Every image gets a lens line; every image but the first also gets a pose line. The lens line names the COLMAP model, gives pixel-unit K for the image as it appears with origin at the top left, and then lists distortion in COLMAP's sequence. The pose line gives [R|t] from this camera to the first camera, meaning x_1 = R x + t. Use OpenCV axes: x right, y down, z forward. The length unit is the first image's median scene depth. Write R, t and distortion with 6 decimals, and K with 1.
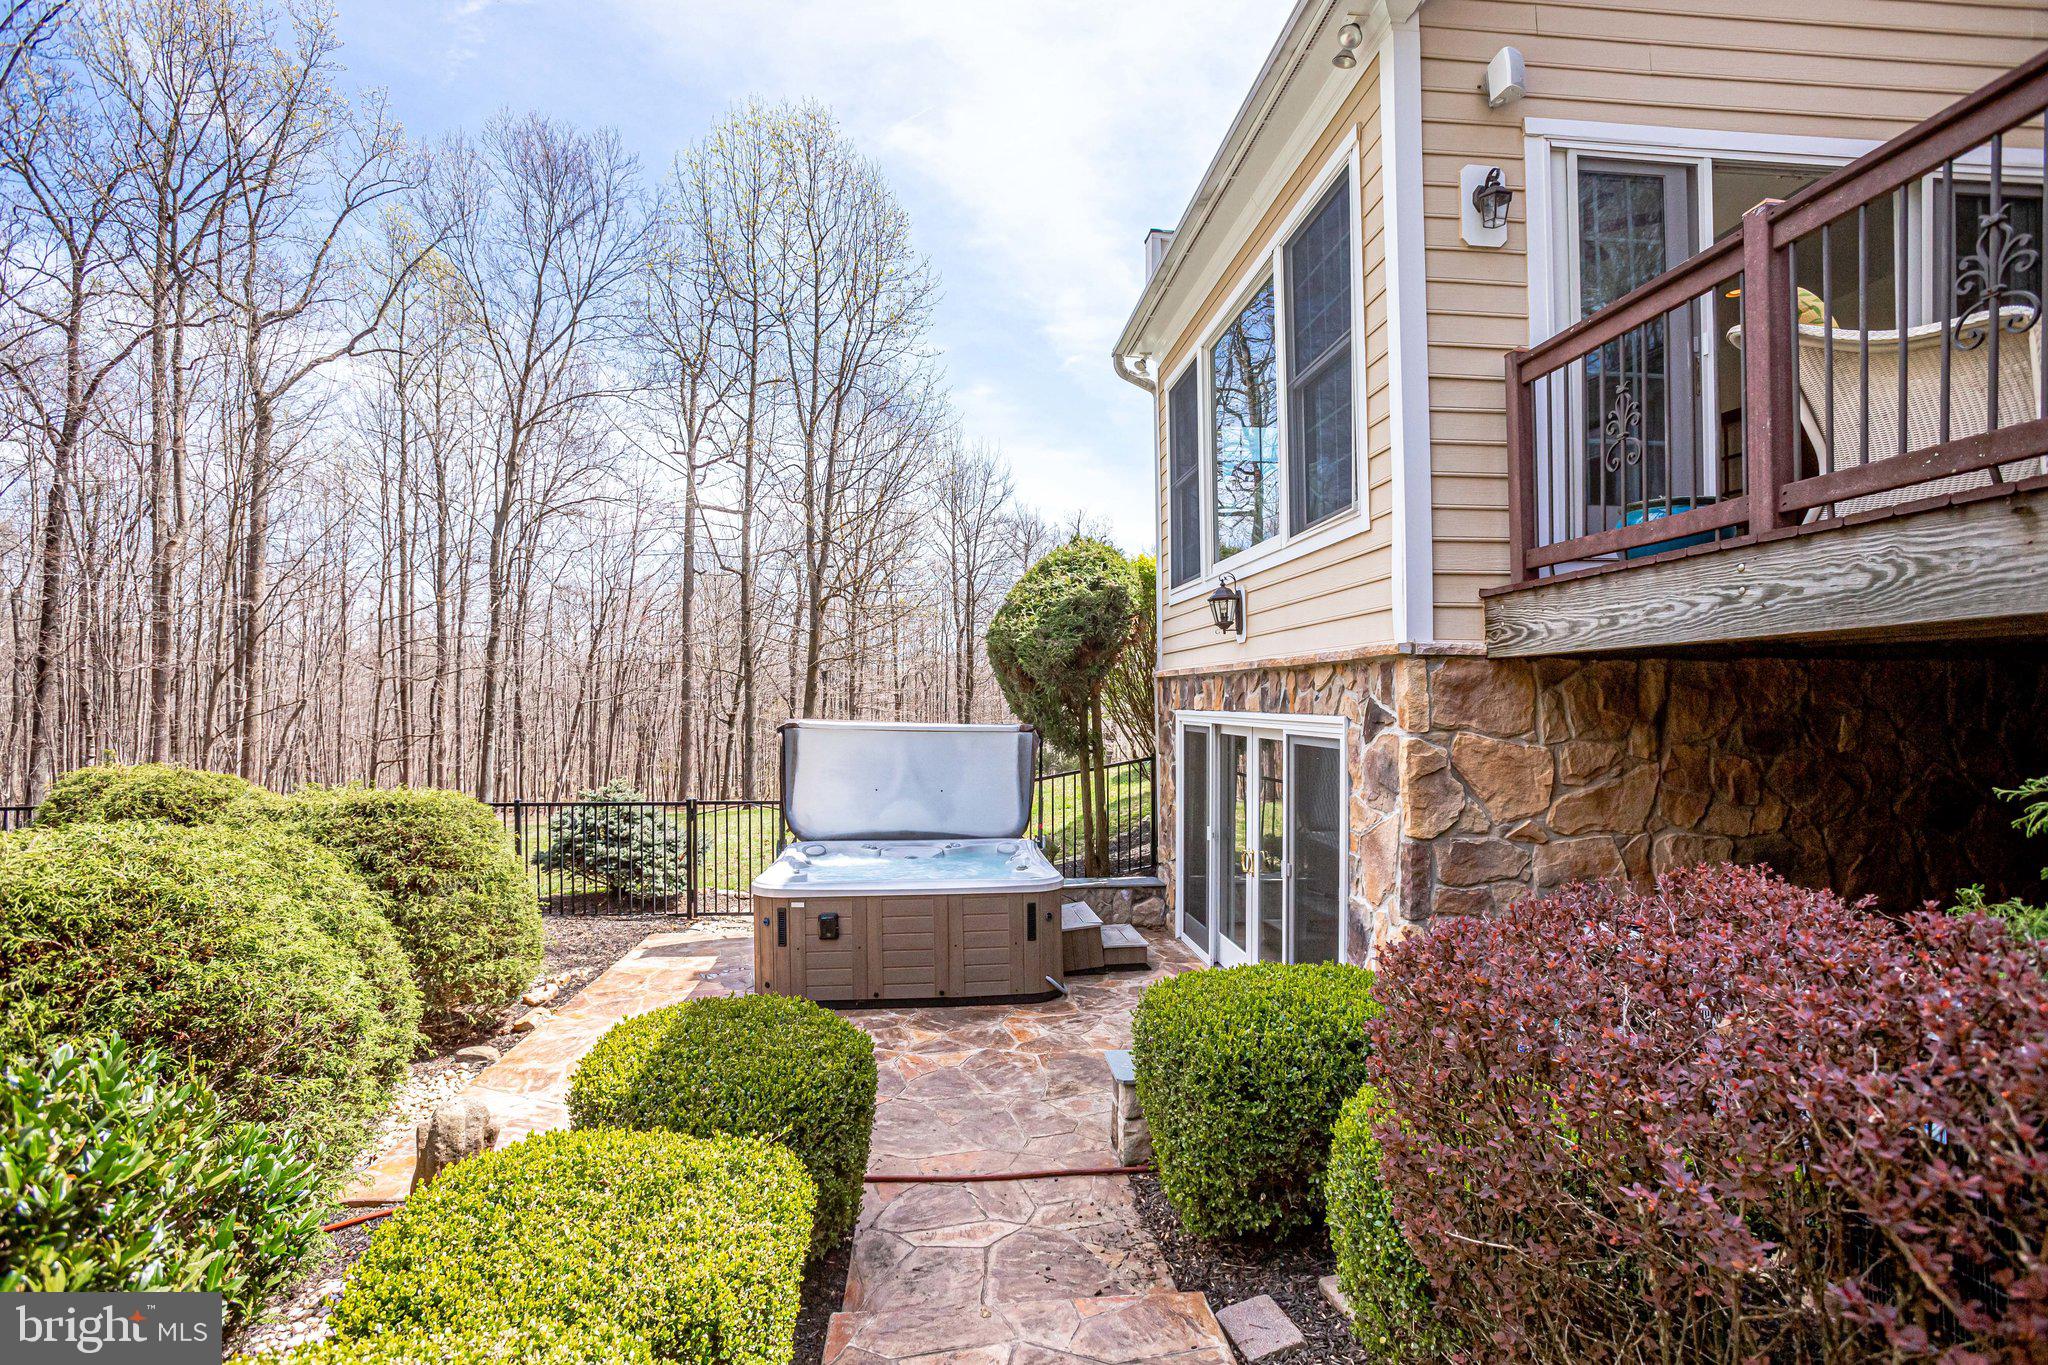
lens RADIAL K [[925.7, 0, 1014.4], [0, 925.7, 690.2], [0, 0, 1]] dist [-0.036365, 0.008975]
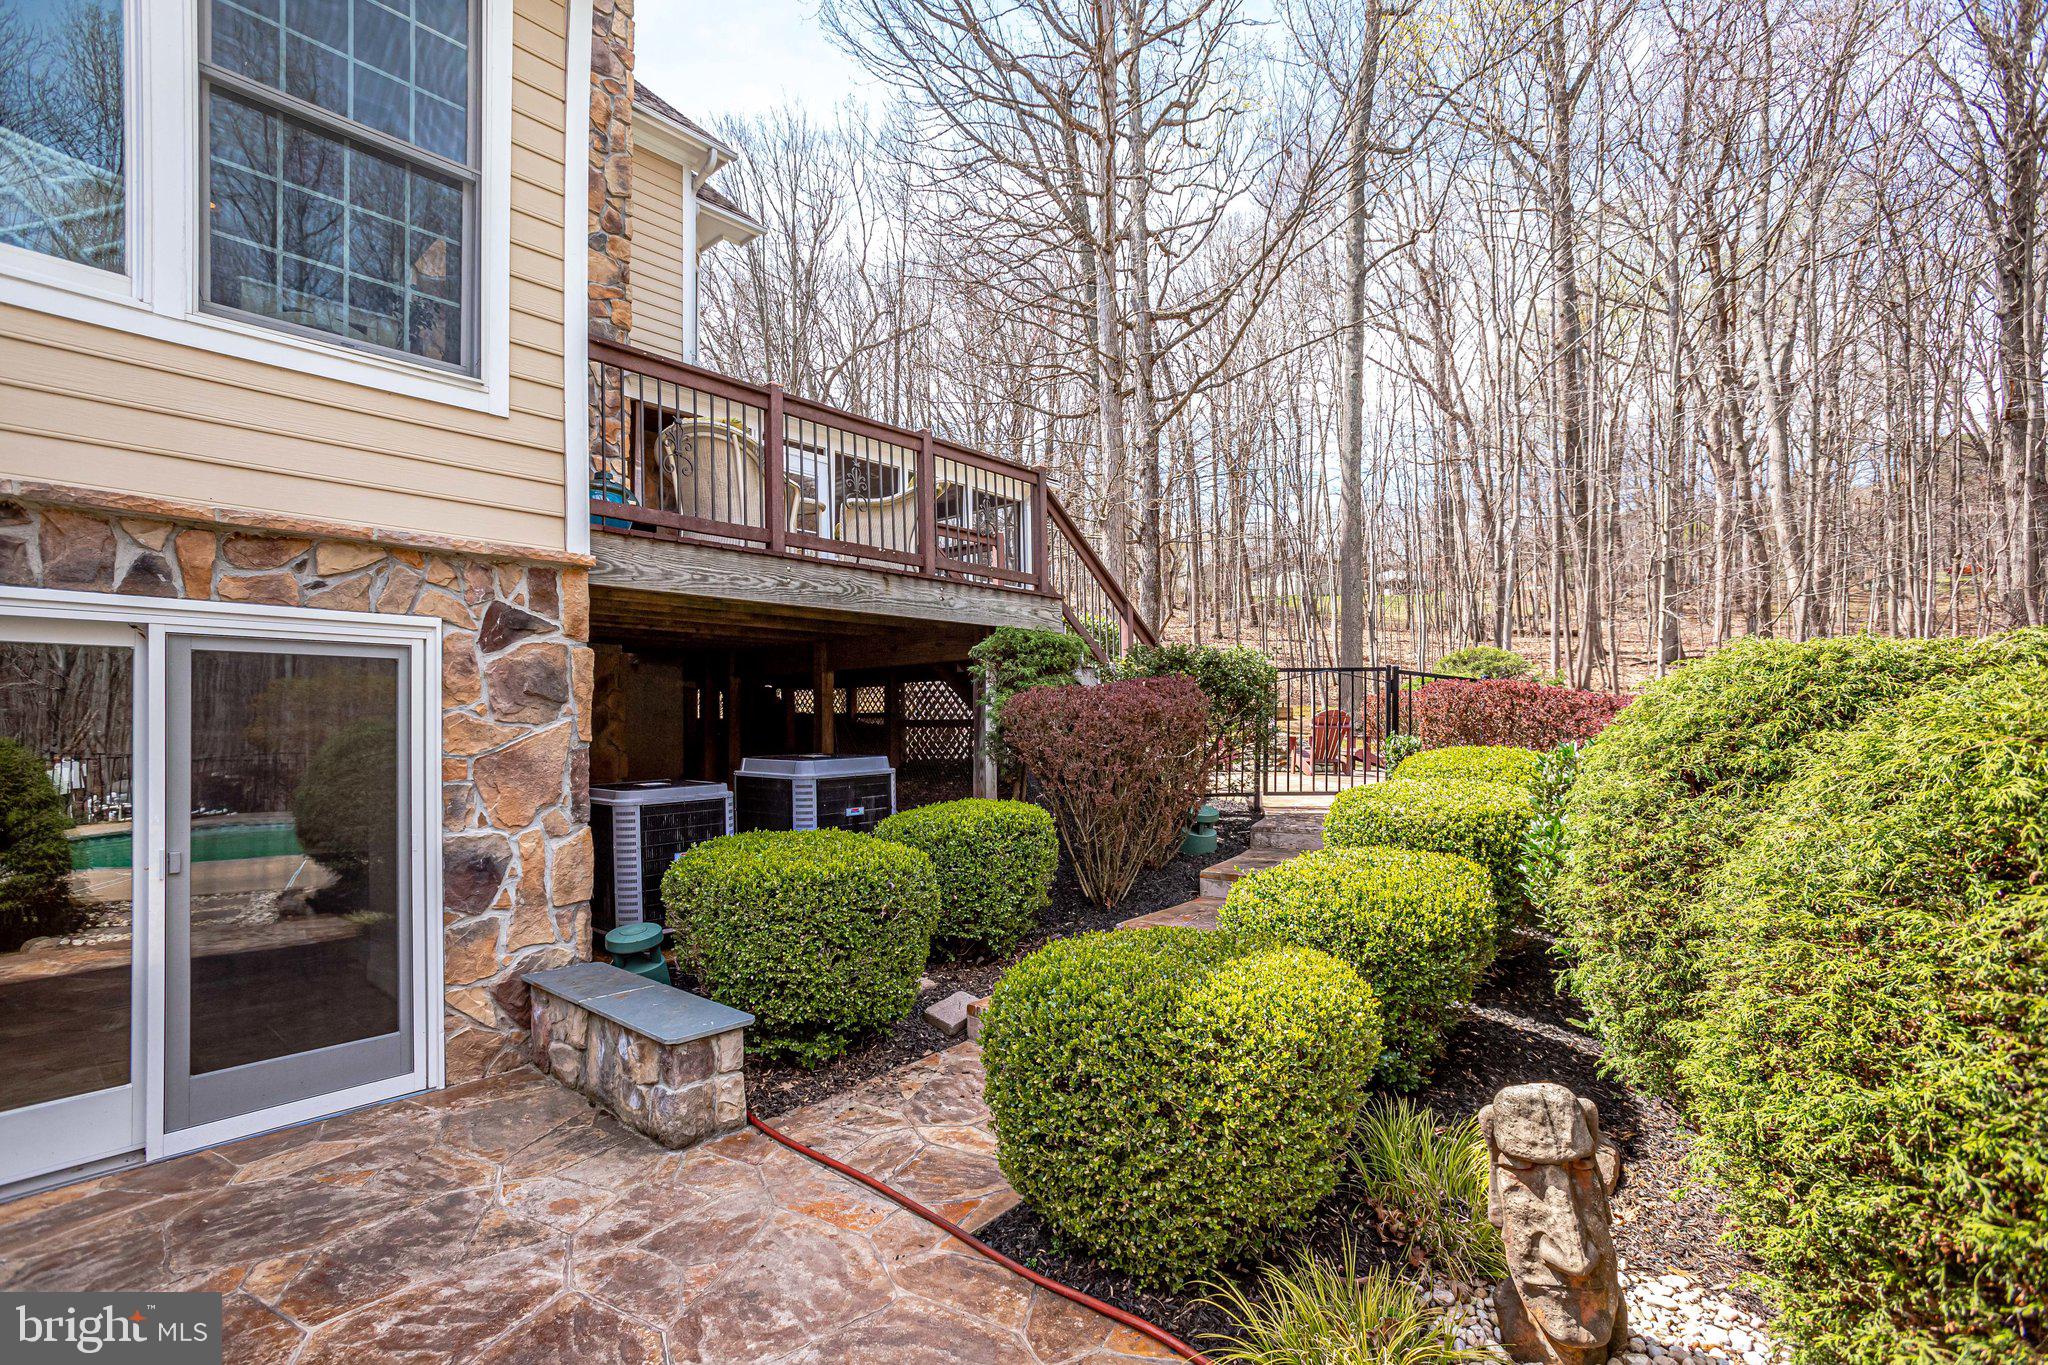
lens RADIAL K [[925.7, 0, 1019.3], [0, 925.7, 719.6], [0, 0, 1]] dist [-0.036365, 0.008975]
pose [[-0.691450, 0.008731, 0.722371, -0.524569], [-0.002381, 0.999894, -0.014365, 0.116563], [-0.722420, -0.011652, -0.691356, 1.077374]]
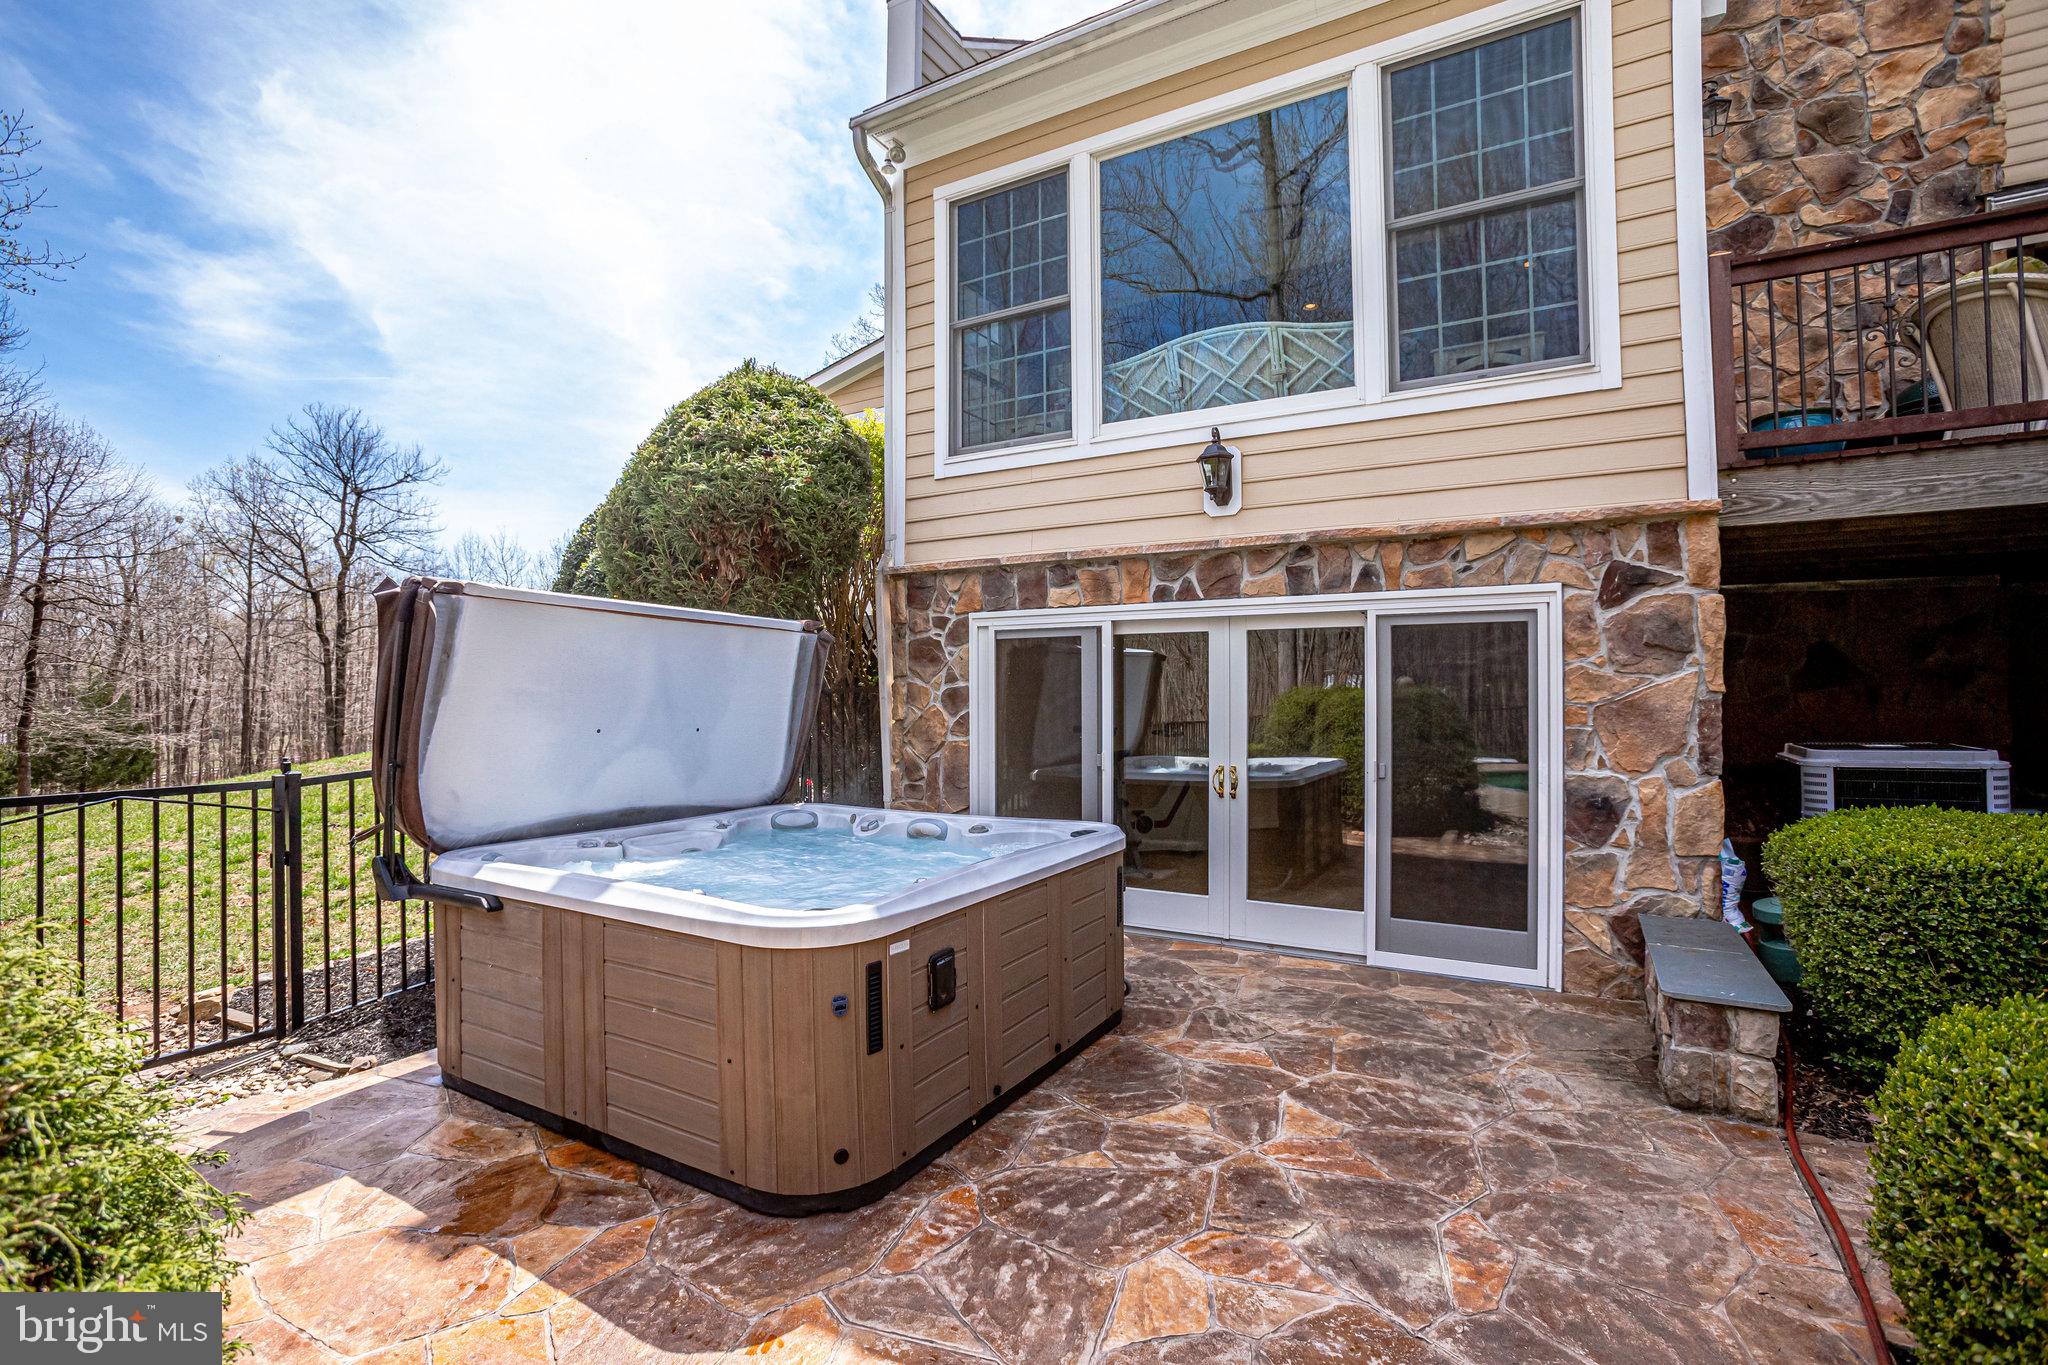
lens RADIAL K [[925.7, 0, 1020.1], [0, 925.7, 689.2], [0, 0, 1]] dist [-0.036365, 0.008975]
pose [[0.585490, 0.005327, 0.810662, -0.650046], [-0.009154, 0.999958, 0.000040, 0.128462], [-0.810628, -0.007444, 0.585515, 0.816824]]
